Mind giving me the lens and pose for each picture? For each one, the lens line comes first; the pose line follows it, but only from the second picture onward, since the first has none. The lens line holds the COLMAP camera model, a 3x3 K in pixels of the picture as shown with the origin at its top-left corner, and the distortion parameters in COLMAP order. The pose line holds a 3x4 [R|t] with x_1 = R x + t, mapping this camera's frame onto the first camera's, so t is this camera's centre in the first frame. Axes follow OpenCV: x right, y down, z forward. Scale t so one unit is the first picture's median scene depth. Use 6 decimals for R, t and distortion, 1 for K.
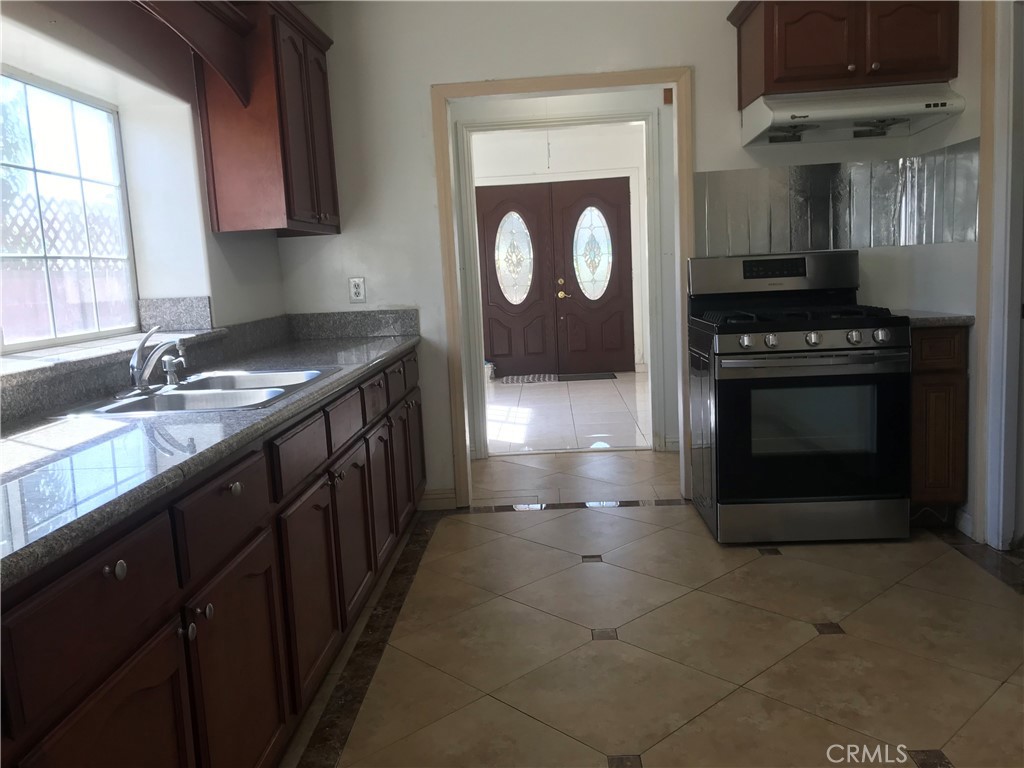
lens RADIAL K [[849.8, 0, 514.6], [0, 849.8, 385.0], [0, 0, 1]] dist [0.053568, -0.041148]
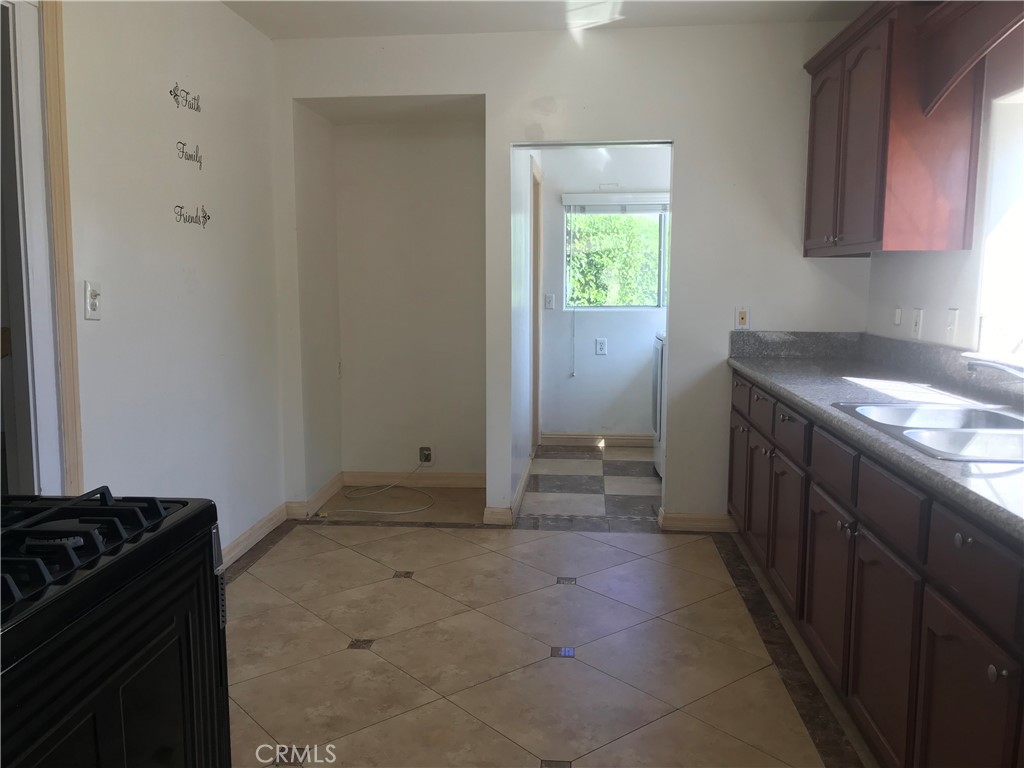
lens RADIAL K [[849.8, 0, 509.6], [0, 849.8, 380.9], [0, 0, 1]] dist [0.053568, -0.041148]
pose [[-0.997560, 0.042708, 0.055233, 0.102292], [0.055245, 0.966569, 0.250386, -0.311621], [-0.042693, 0.252826, -0.966569, 1.956899]]
